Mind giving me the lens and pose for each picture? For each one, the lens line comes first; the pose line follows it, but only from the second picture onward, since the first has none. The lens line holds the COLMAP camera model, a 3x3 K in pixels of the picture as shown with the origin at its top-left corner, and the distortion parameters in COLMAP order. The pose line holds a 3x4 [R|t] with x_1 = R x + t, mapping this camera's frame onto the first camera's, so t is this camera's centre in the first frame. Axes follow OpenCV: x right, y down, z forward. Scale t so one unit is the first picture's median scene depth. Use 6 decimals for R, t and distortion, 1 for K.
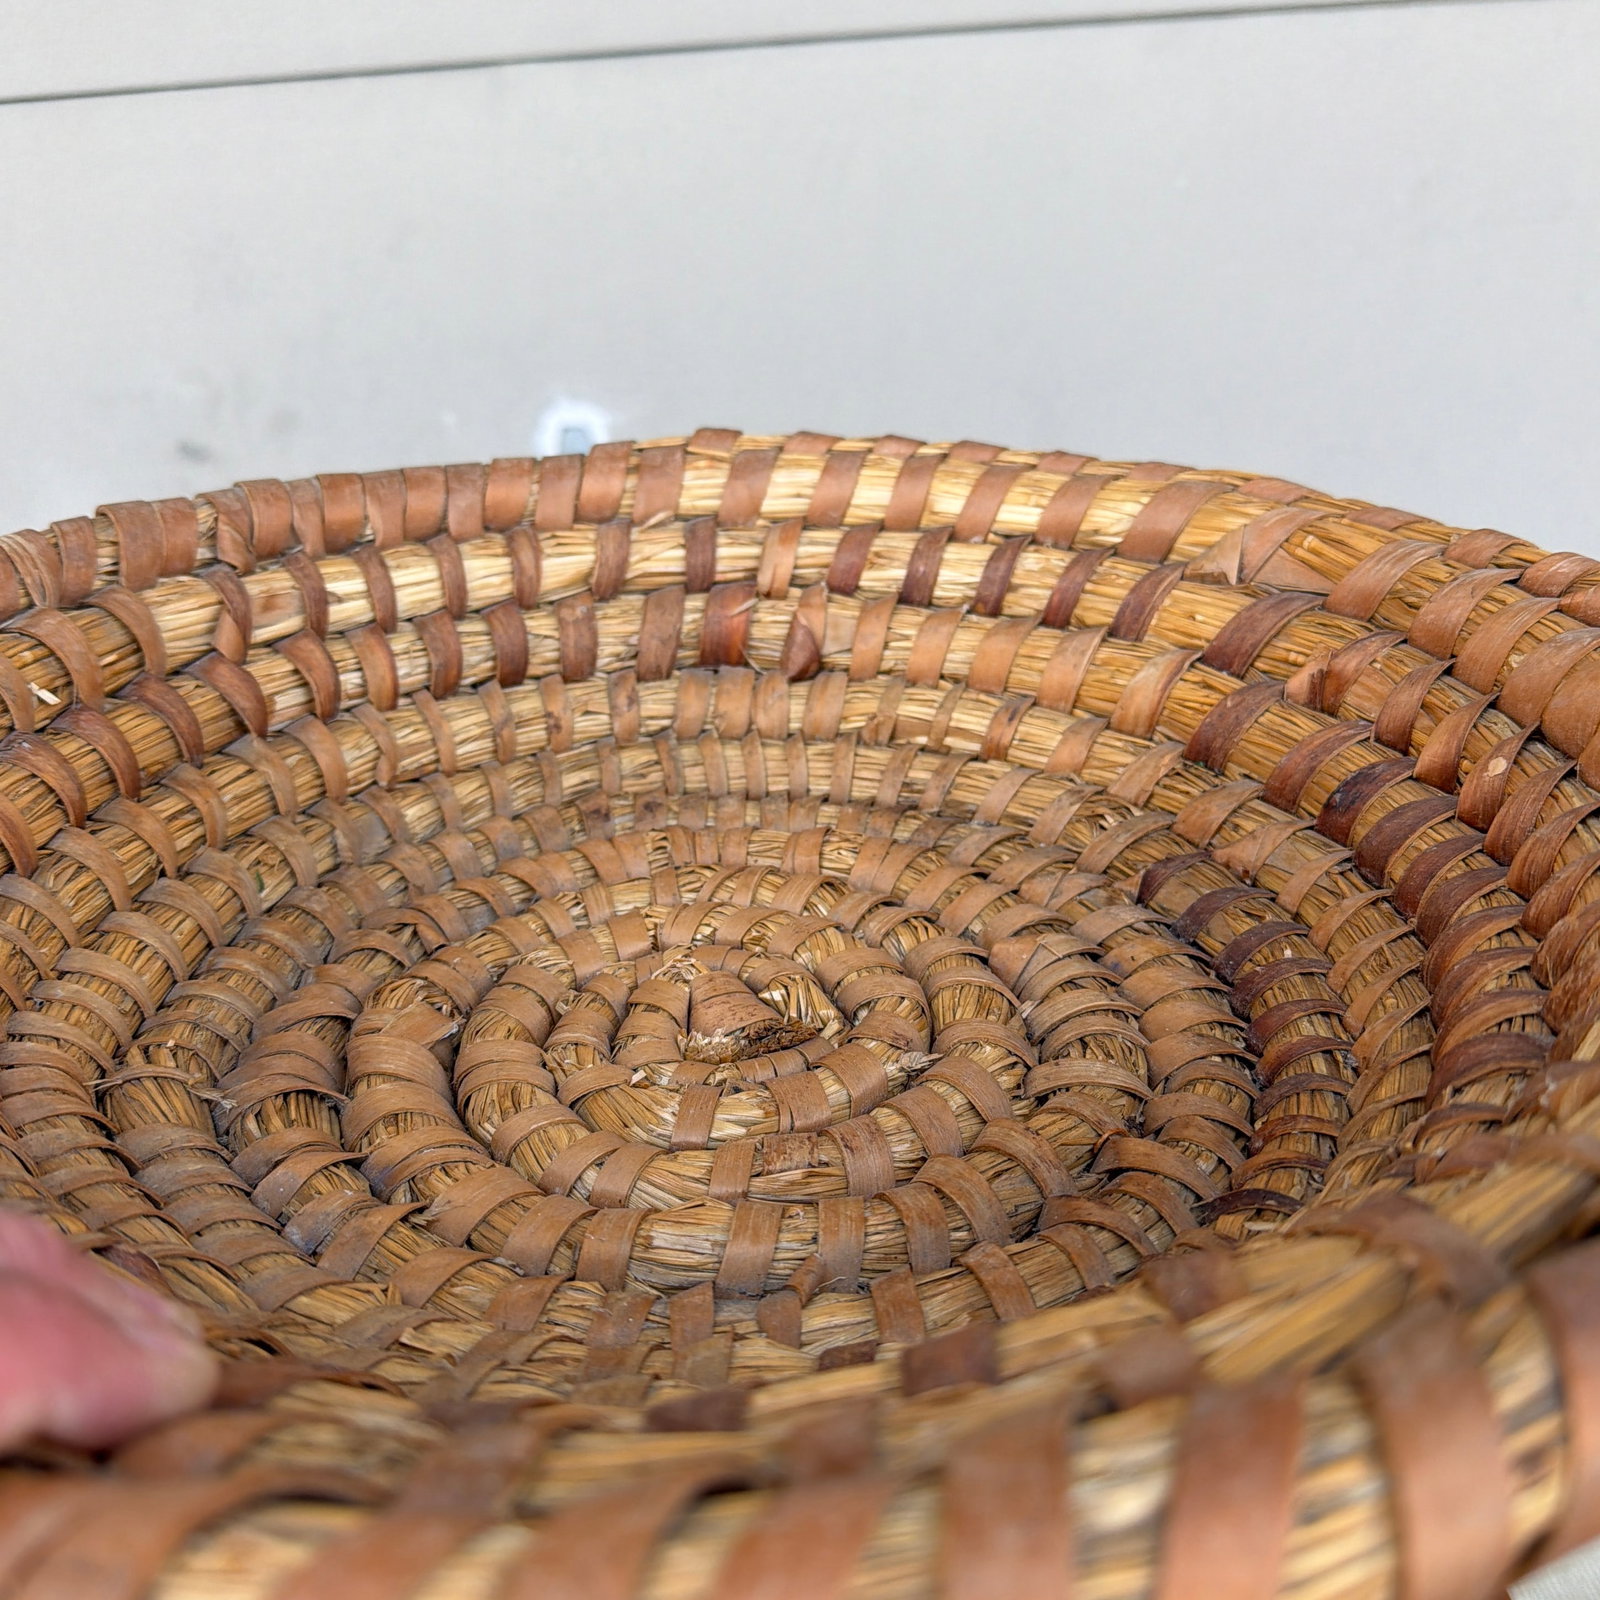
lens RADIAL K [[1560.8, 0, 800.0], [0, 1560.8, 800.0], [0, 0, 1]] dist [0.149520, -0.431222]
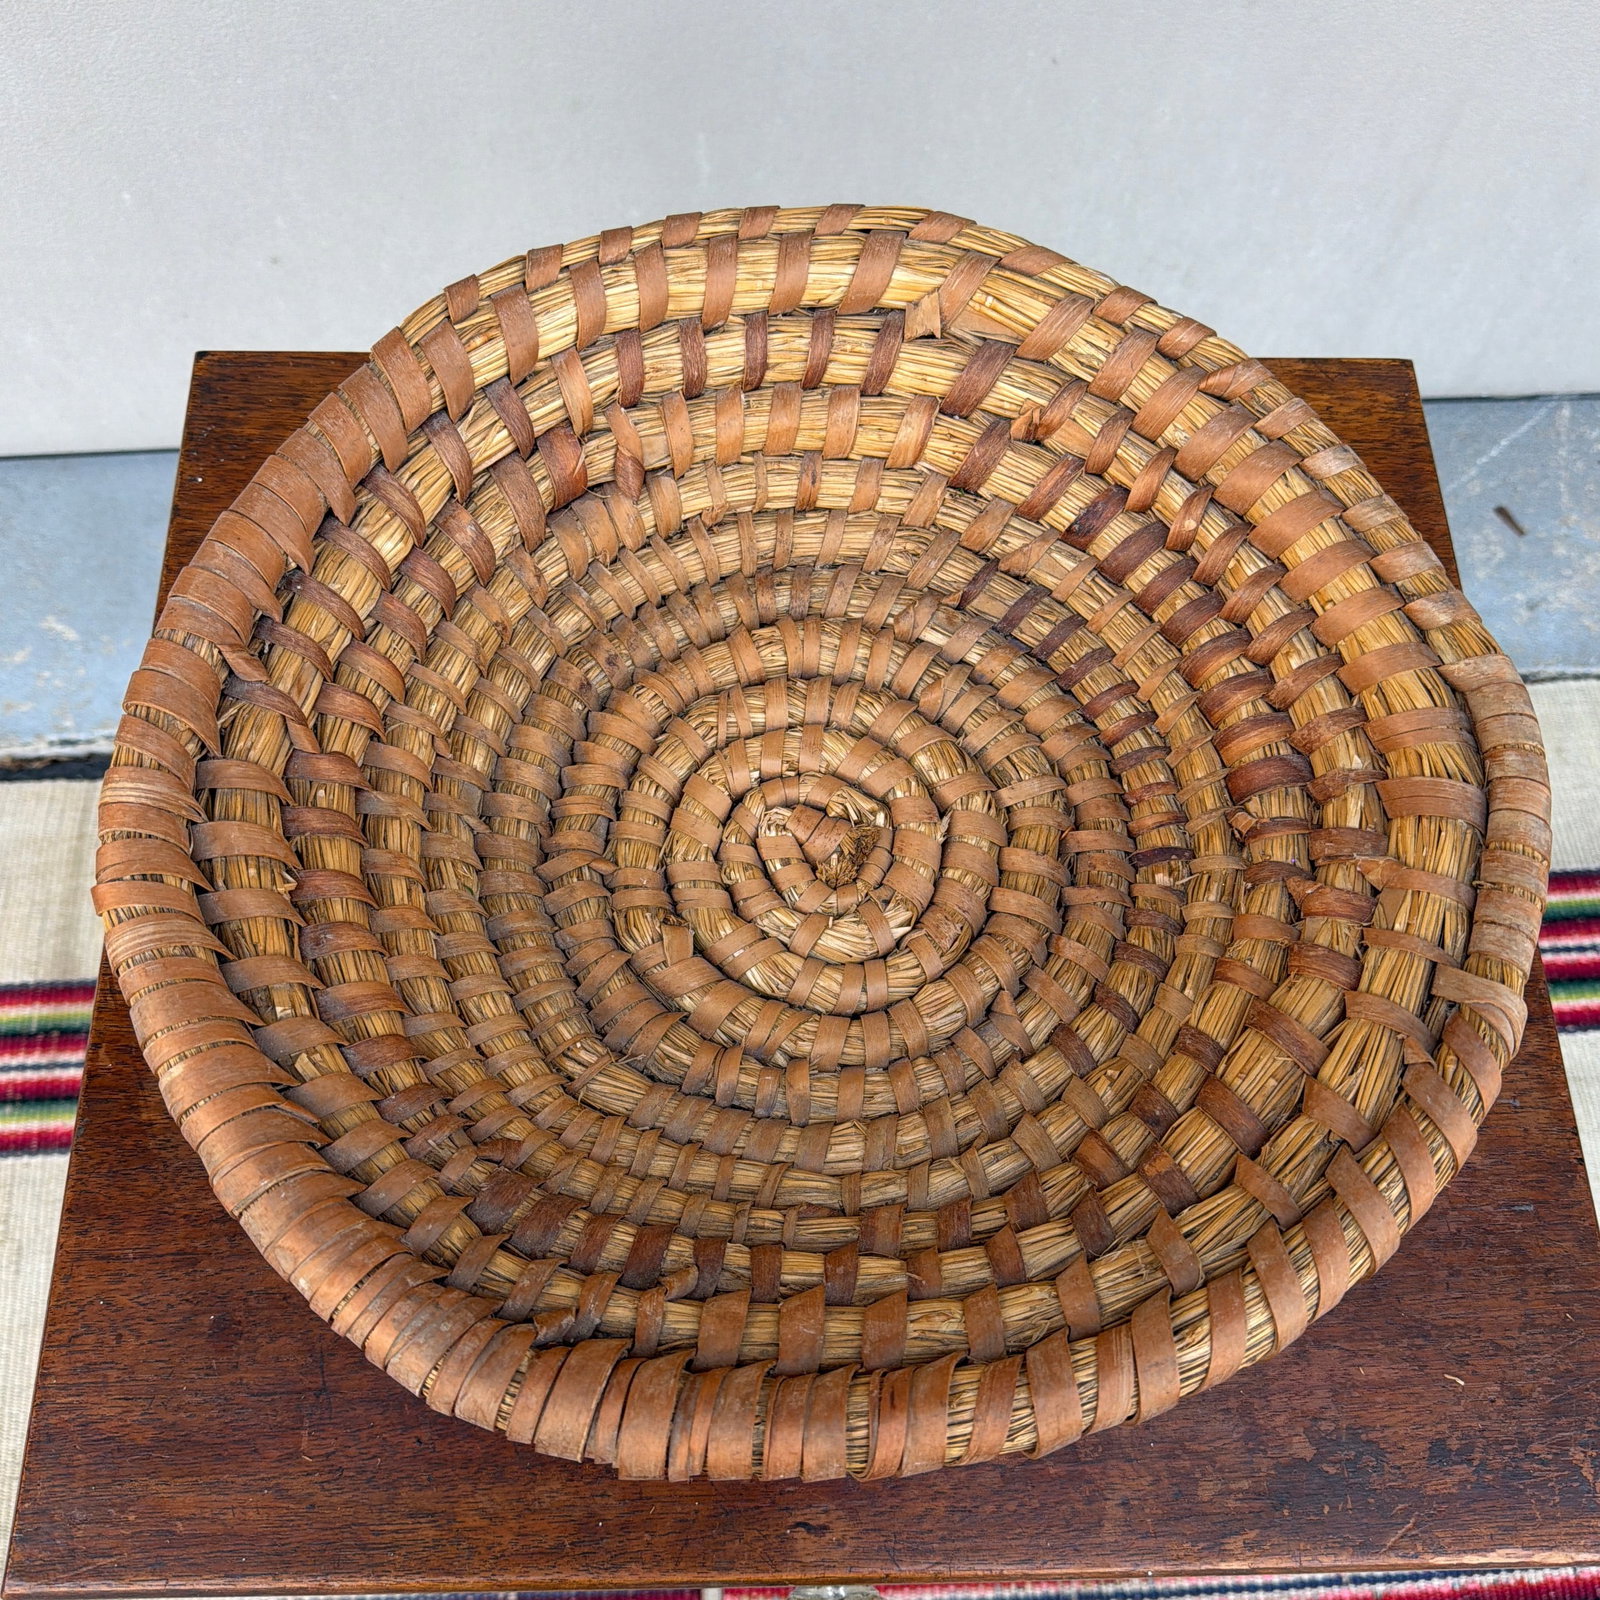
lens RADIAL K [[1566.0, 0, 770.7], [0, 1566.0, 797.2], [0, 0, 1]] dist [0.136486, -0.348903]
pose [[0.829845, -0.495639, 0.256319, -0.387956], [0.206191, 0.699224, 0.684523, -0.814599], [-0.518501, -0.515197, 0.682443, -0.058662]]
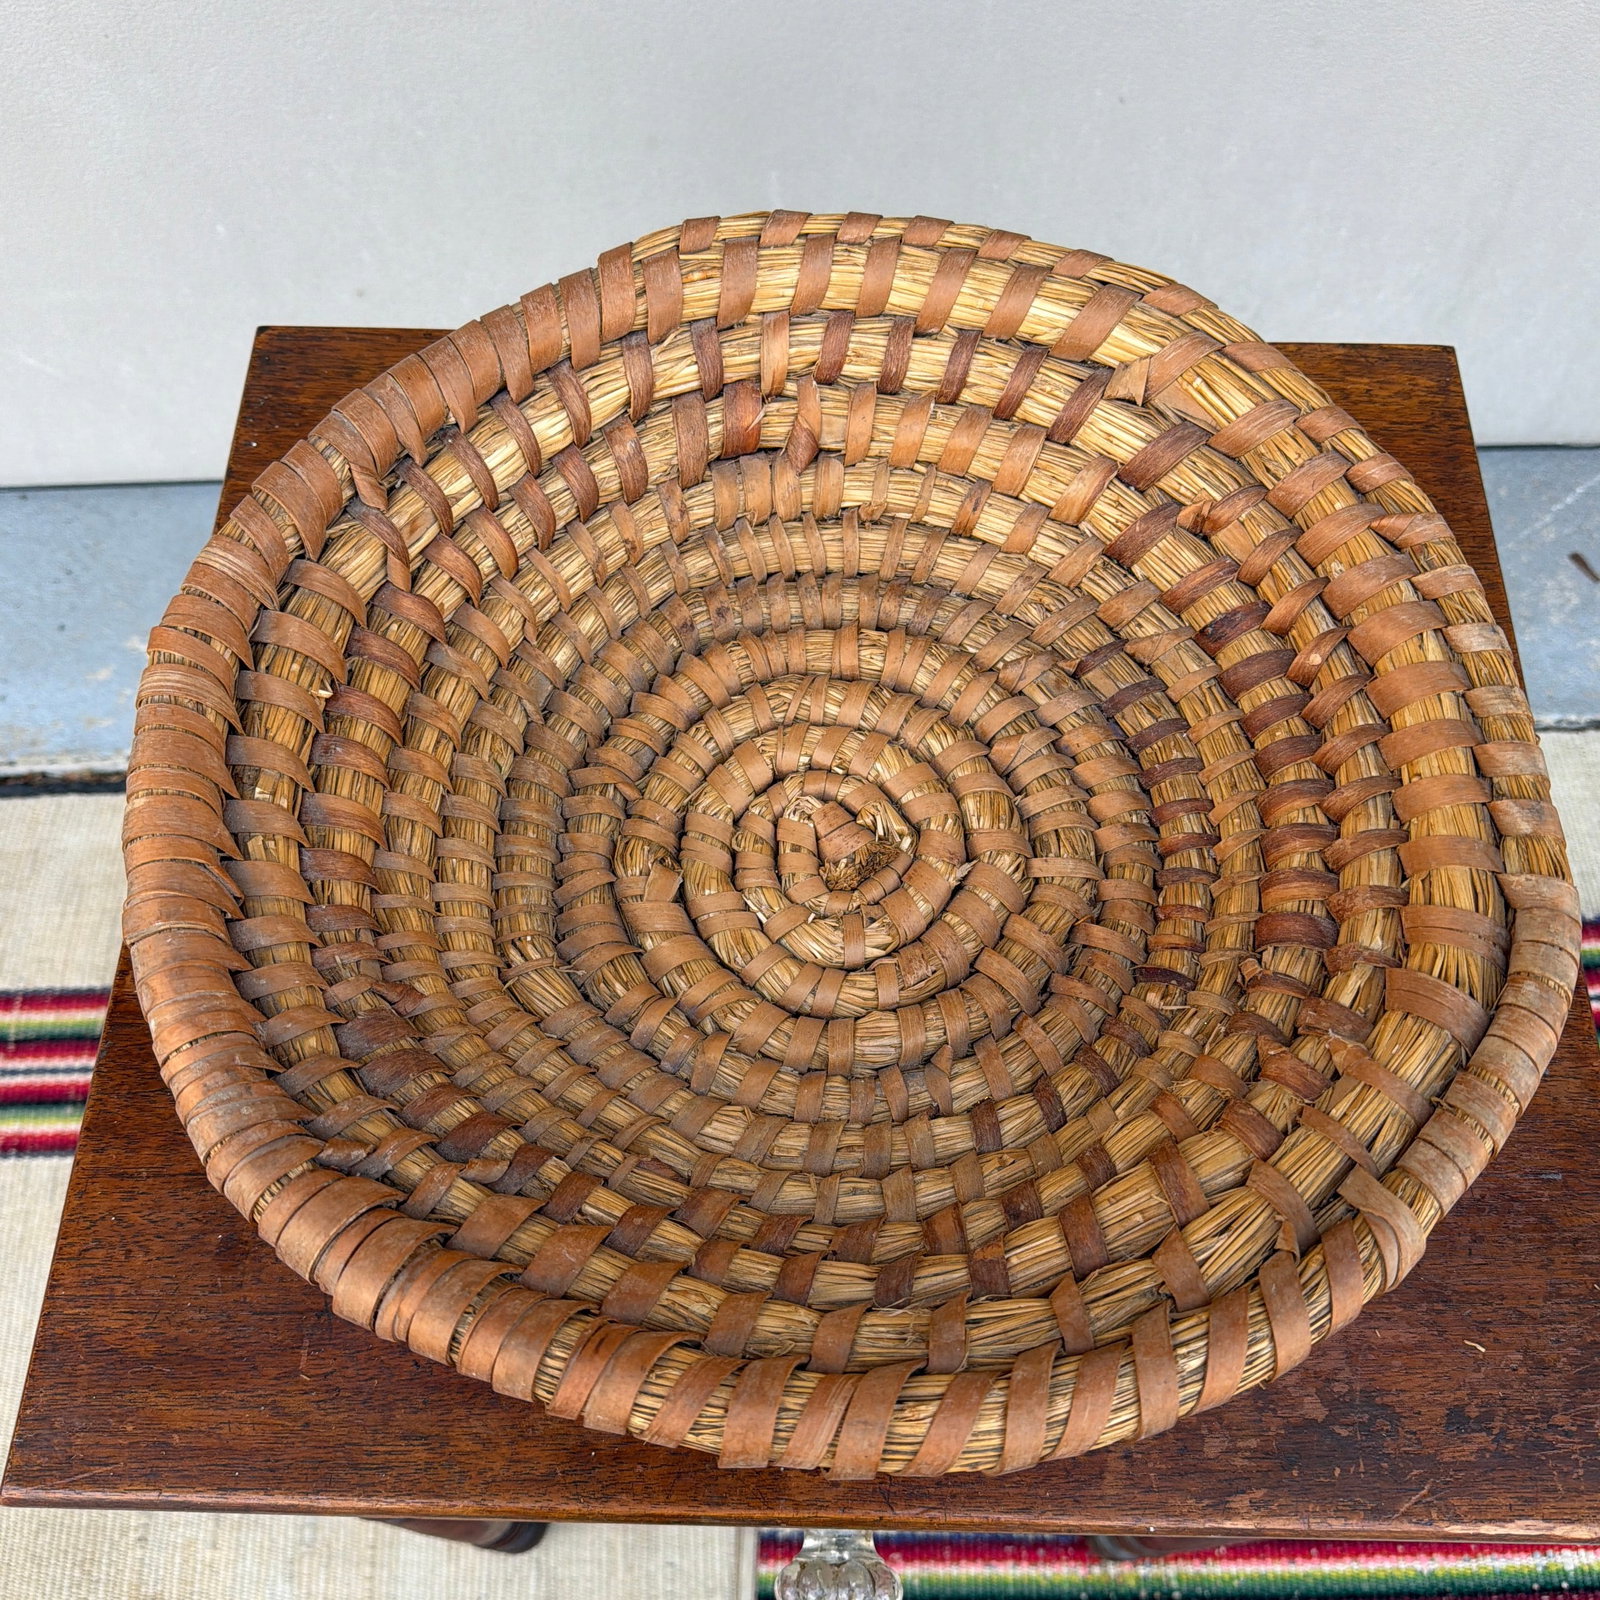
lens RADIAL K [[1560.8, 0, 800.0], [0, 1560.8, 800.0], [0, 0, 1]] dist [0.149520, -0.431222]
pose [[0.981749, -0.166098, 0.092627, -0.182487], [0.074632, 0.784463, 0.615668, -0.707902], [-0.174924, -0.597519, 0.782543, -0.186208]]
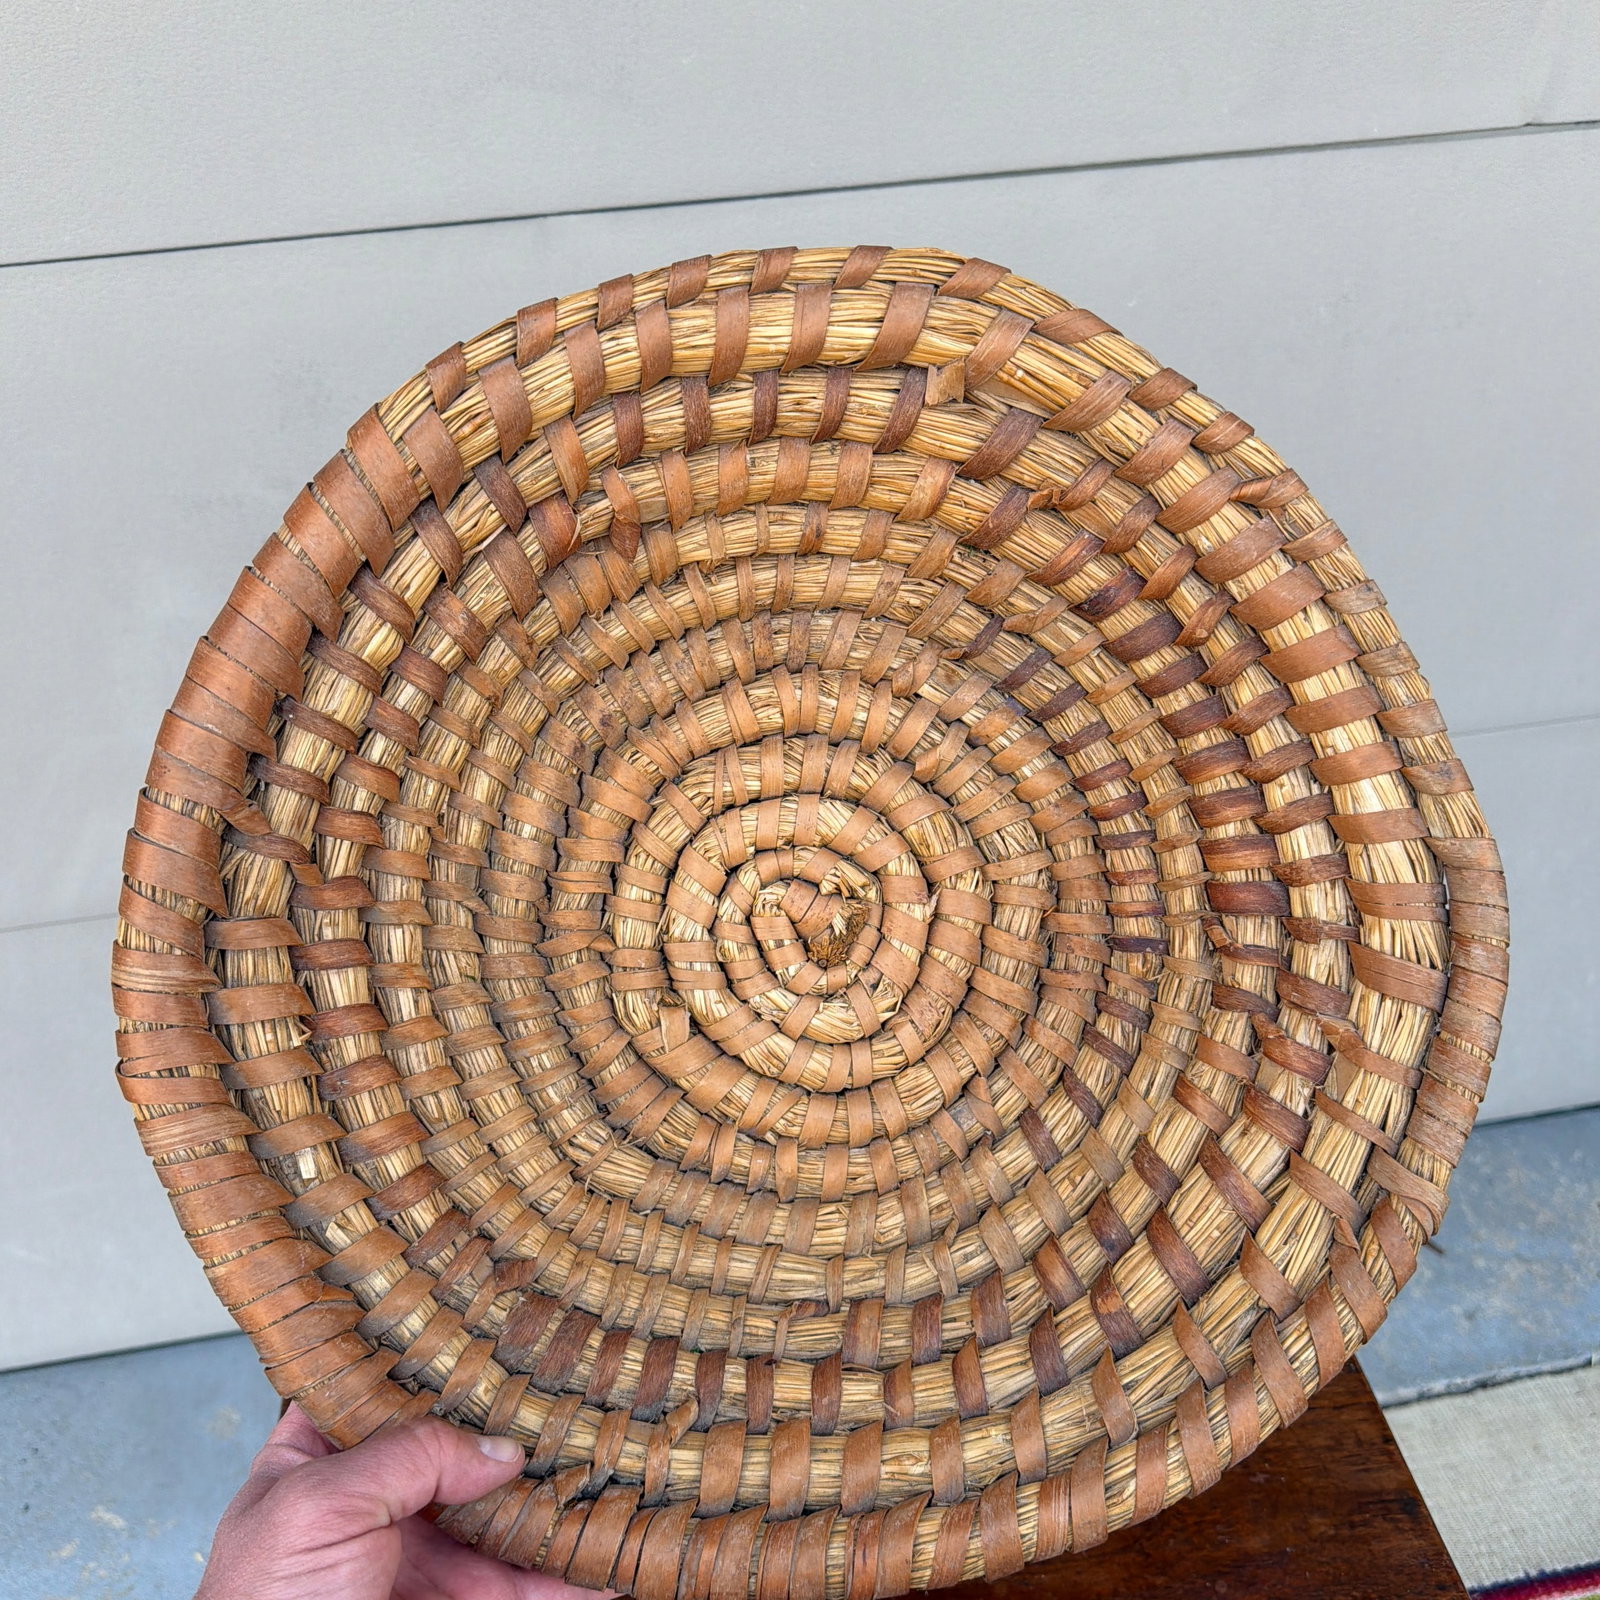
lens RADIAL K [[1606.7, 0, 785.6], [0, 1606.7, 781.1], [0, 0, 1]] dist [0.166104, -0.495778]
pose [[0.832299, -0.539741, 0.126323, -0.168457], [0.138410, 0.423017, 0.895488, -1.175247], [-0.536769, -0.727829, 0.426783, 0.298698]]
